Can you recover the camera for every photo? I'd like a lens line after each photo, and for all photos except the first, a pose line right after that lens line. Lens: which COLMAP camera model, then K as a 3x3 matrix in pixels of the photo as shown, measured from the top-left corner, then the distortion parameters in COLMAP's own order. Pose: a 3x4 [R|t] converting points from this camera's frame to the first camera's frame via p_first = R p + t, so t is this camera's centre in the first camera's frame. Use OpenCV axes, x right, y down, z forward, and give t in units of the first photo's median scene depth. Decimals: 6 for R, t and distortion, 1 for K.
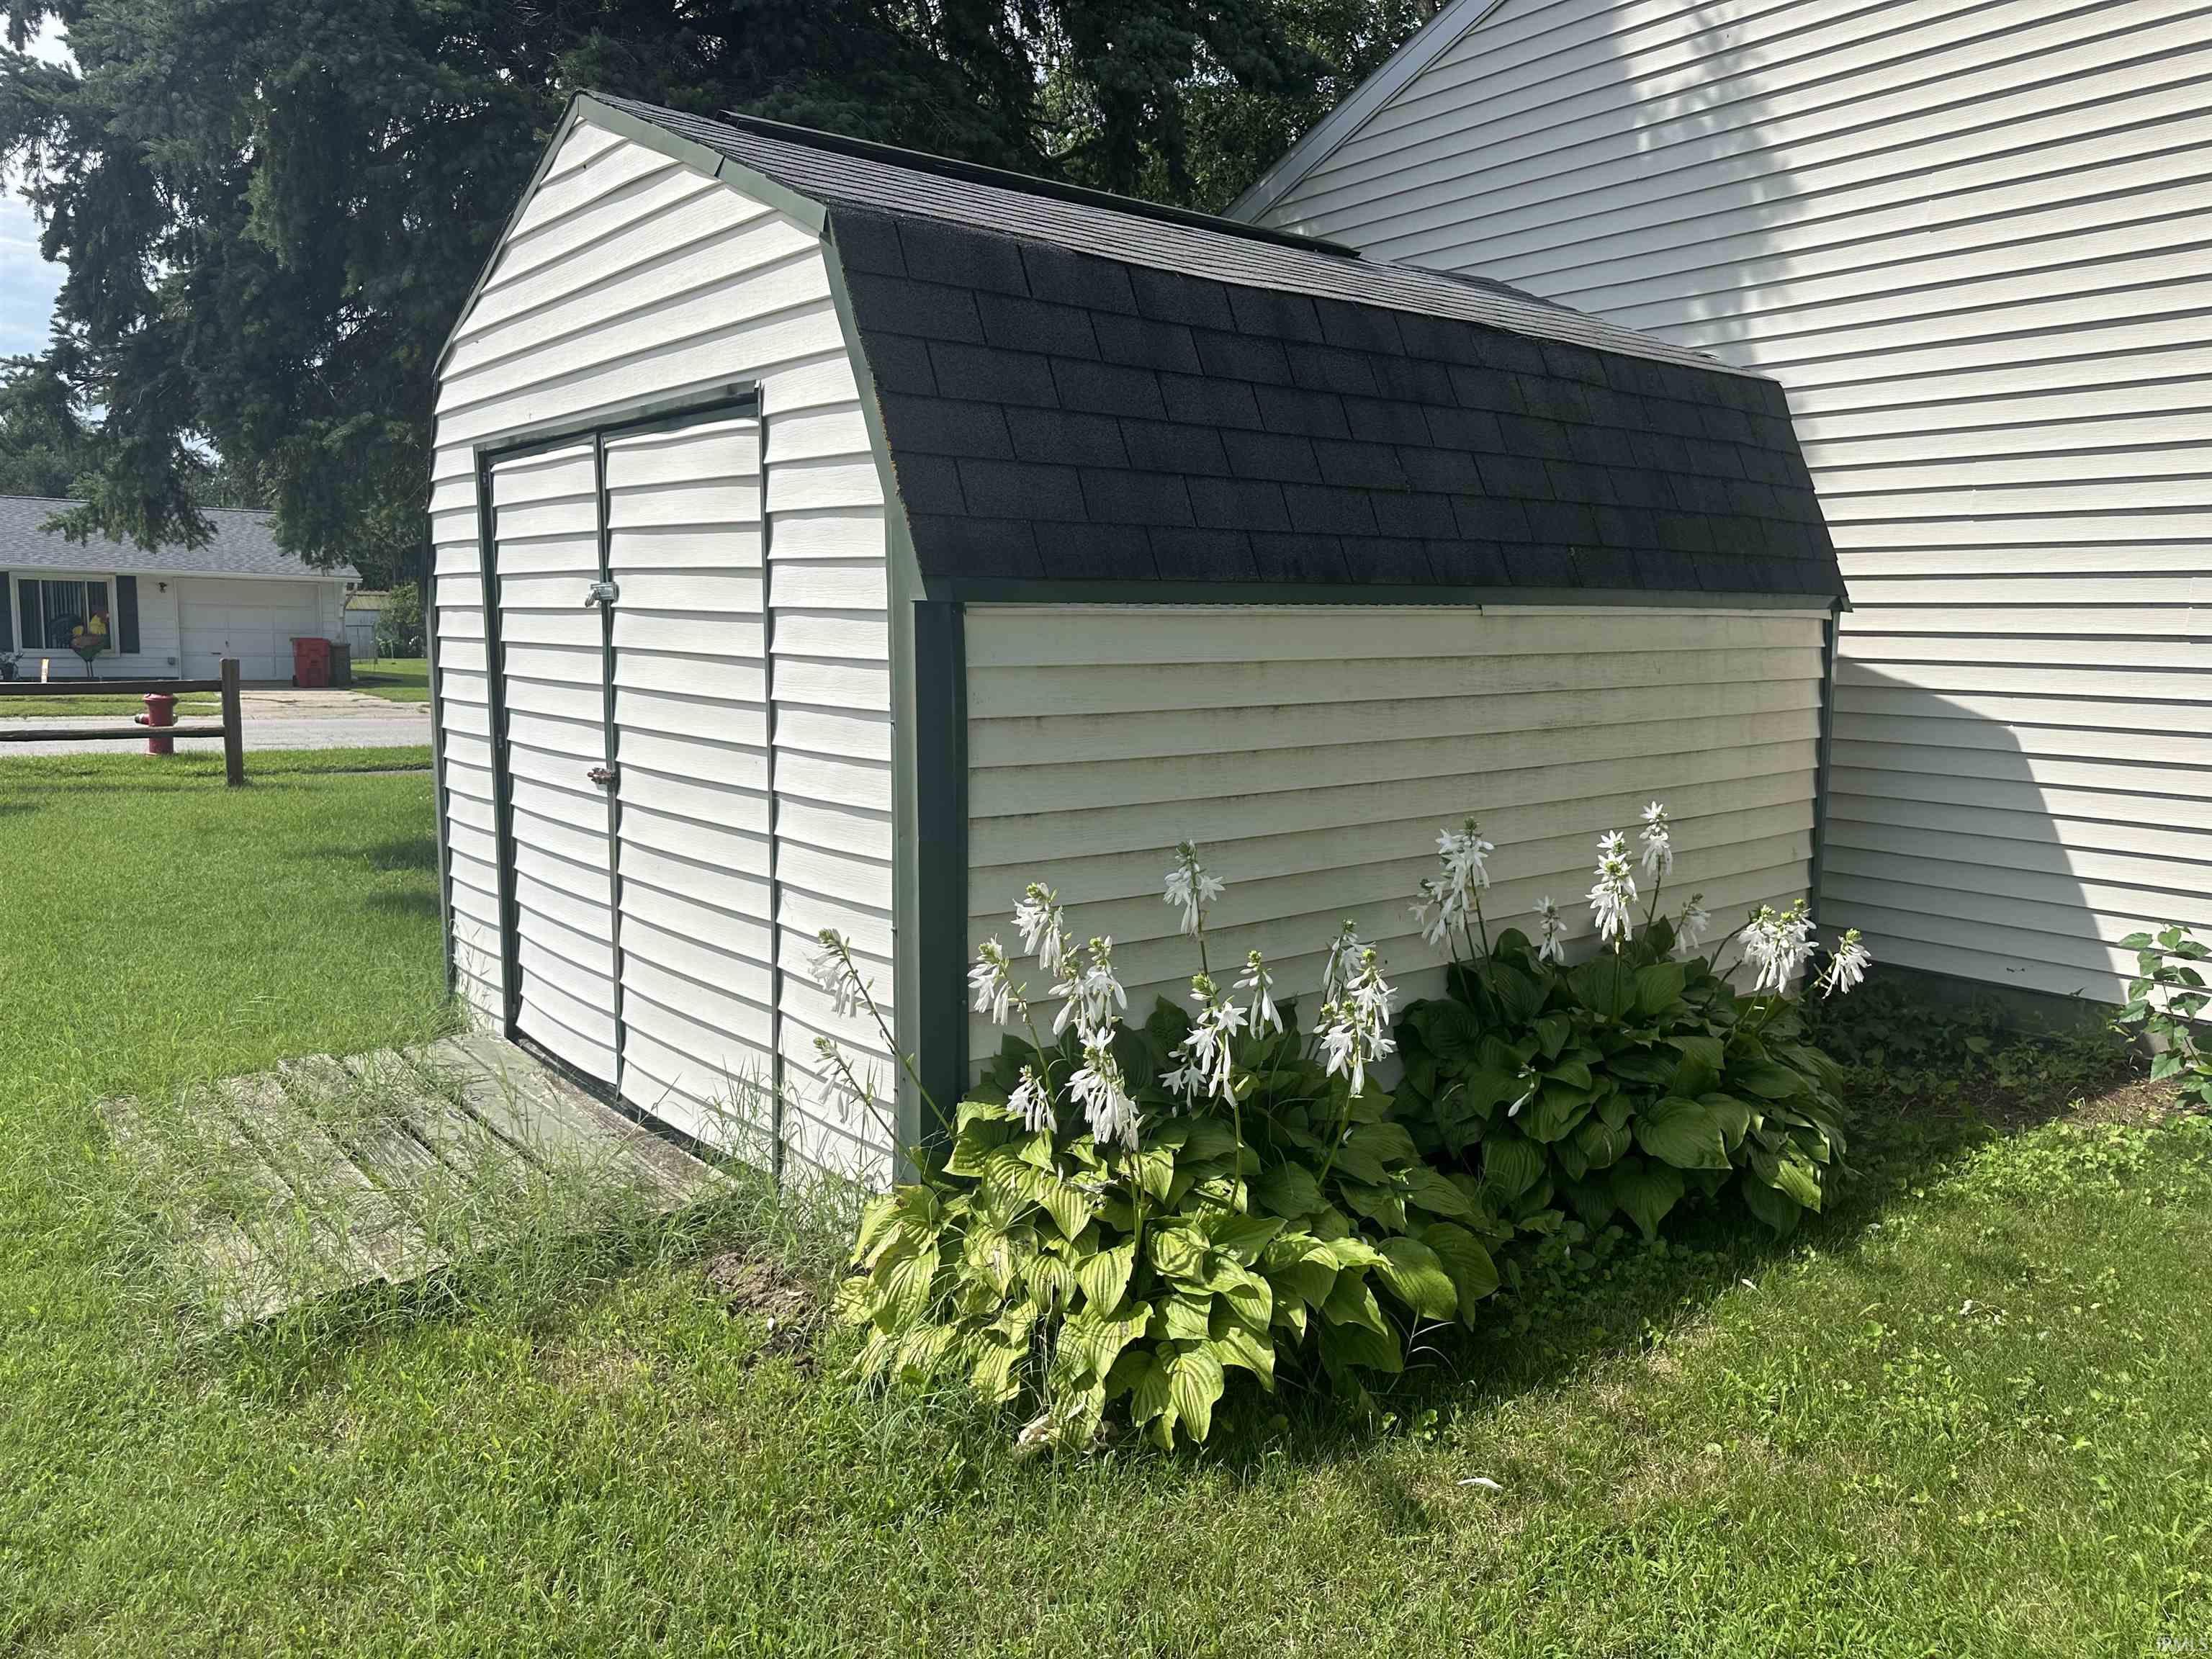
lens RADIAL K [[1557.1, 0, 1106.0], [0, 1557.1, 829.5], [0, 0, 1]] dist [0.101933, -0.164521]
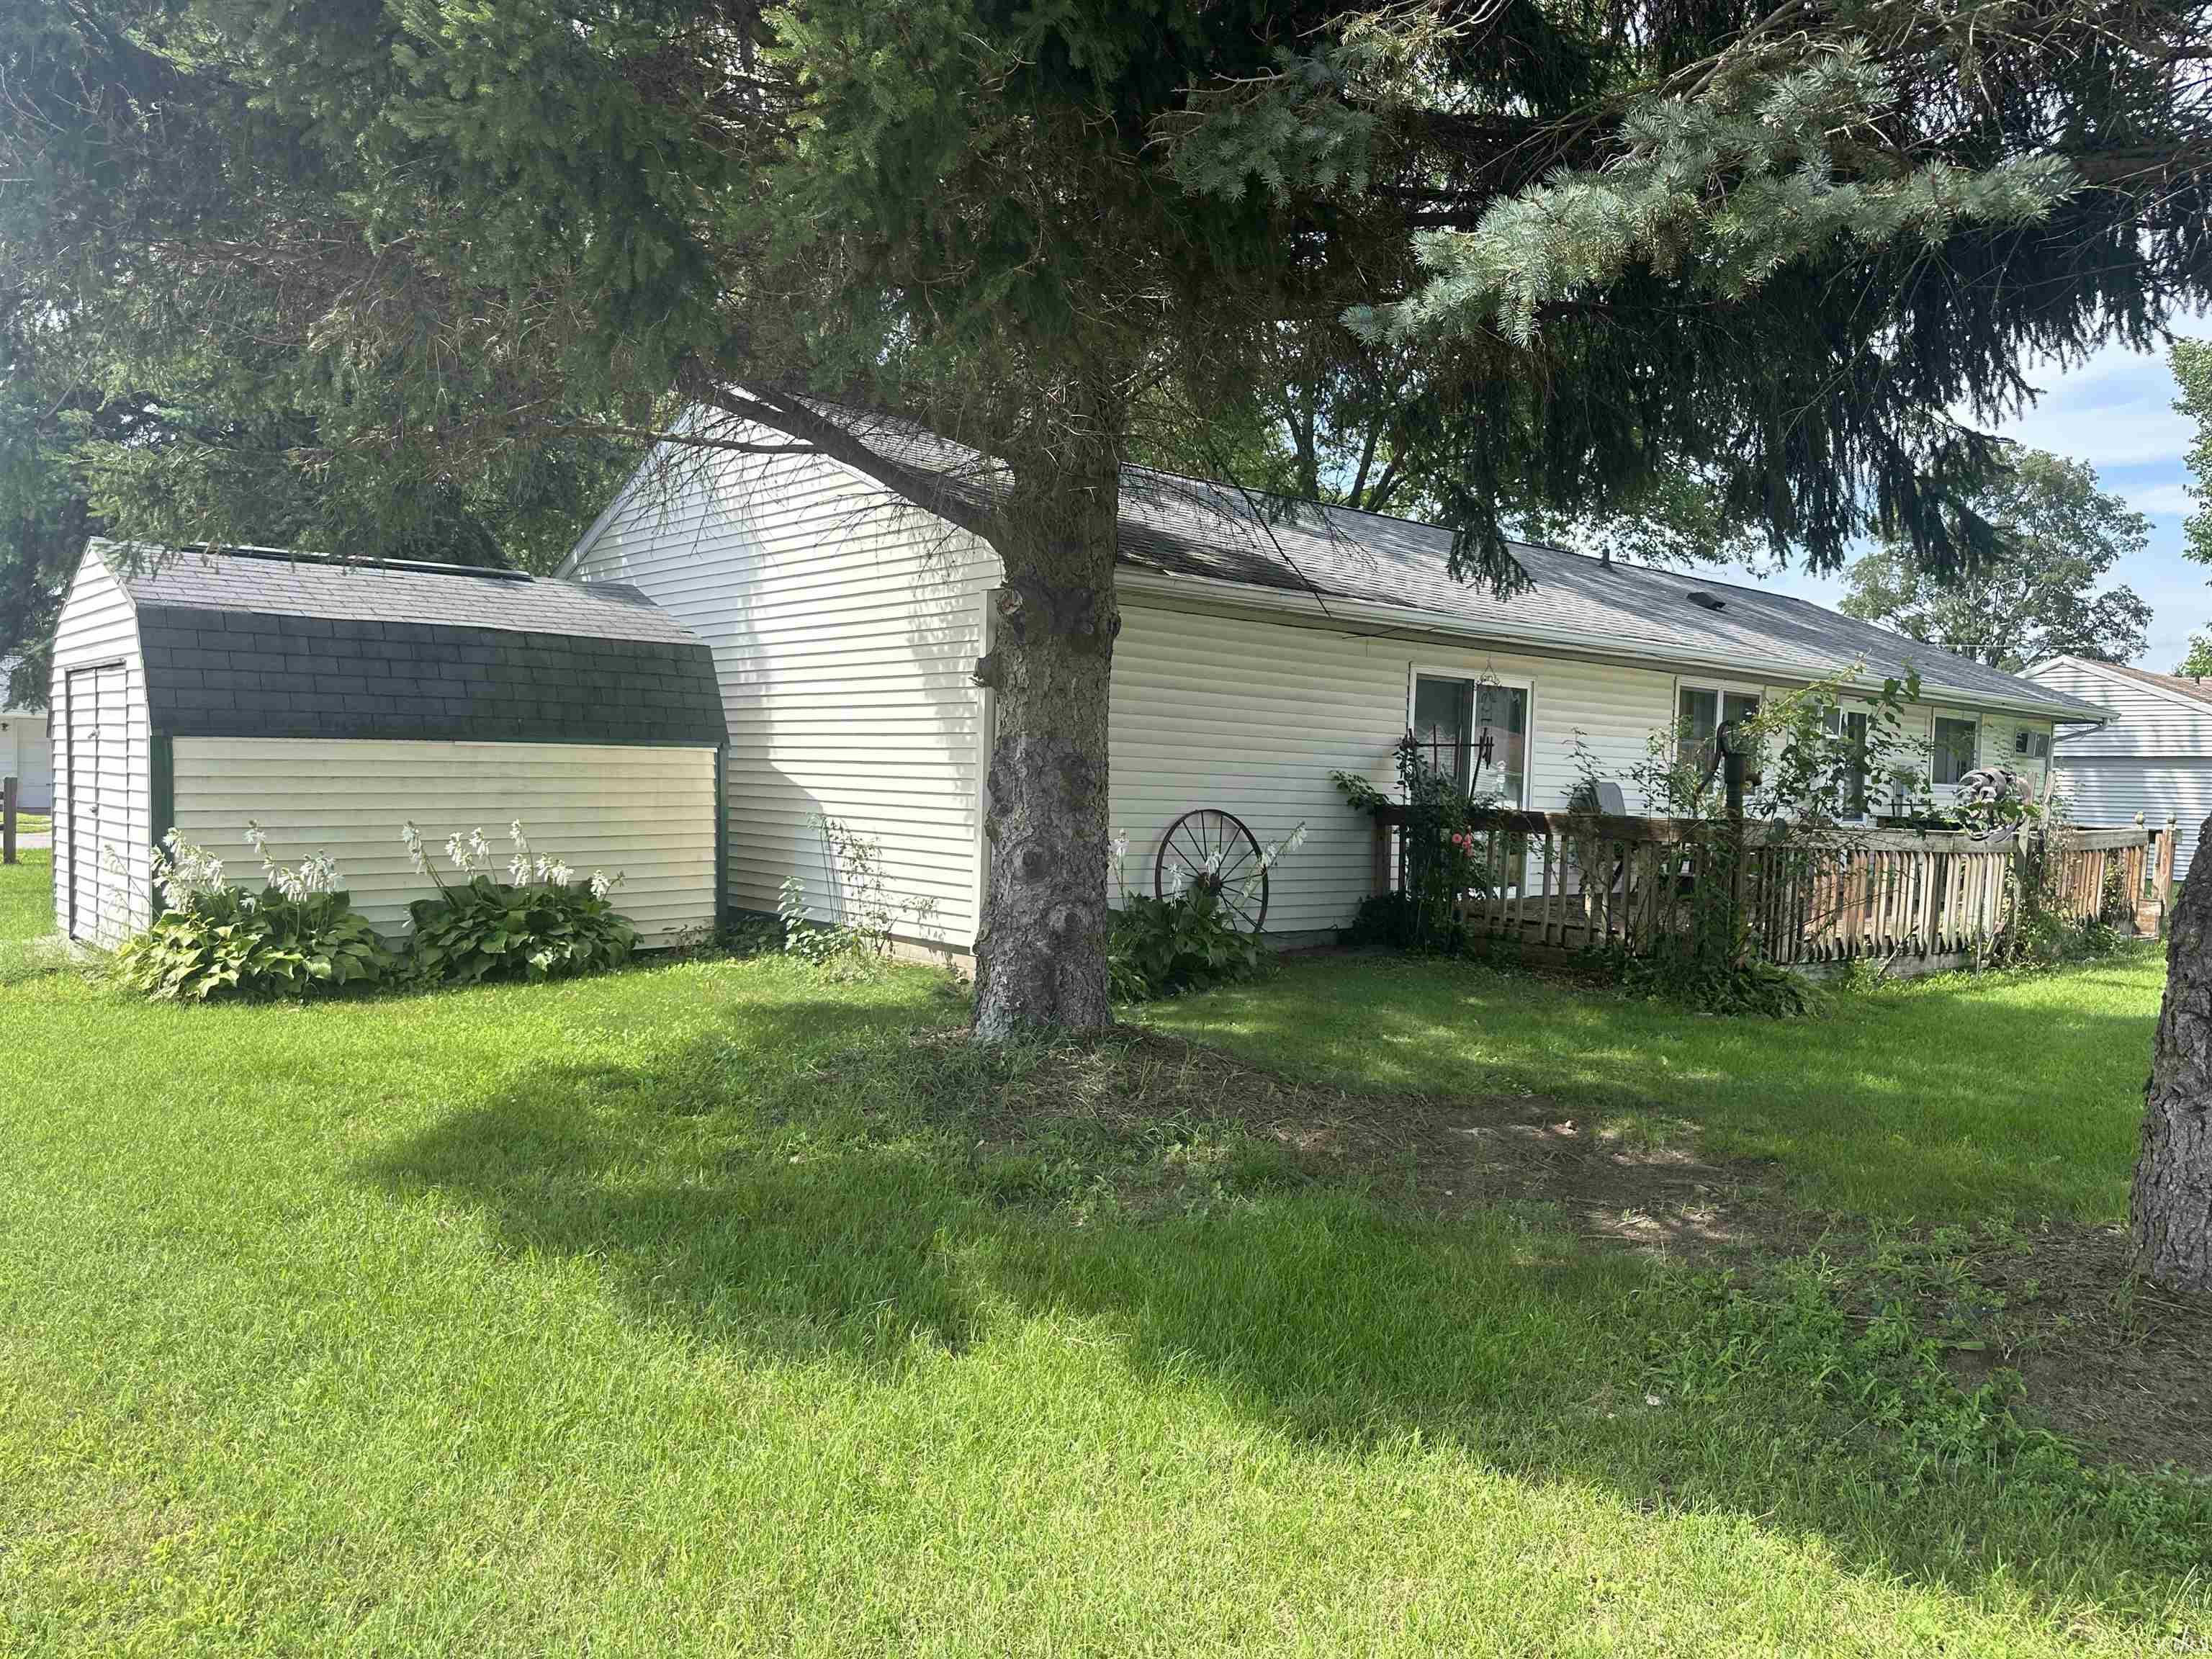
lens RADIAL K [[1557.1, 0, 1106.0], [0, 1557.1, 829.5], [0, 0, 1]] dist [0.101933, -0.164521]
pose [[0.997736, 0.007813, 0.066803, 1.107447], [-0.001448, 0.995495, -0.094801, 0.233359], [-0.067243, 0.094490, 0.993252, -1.554916]]
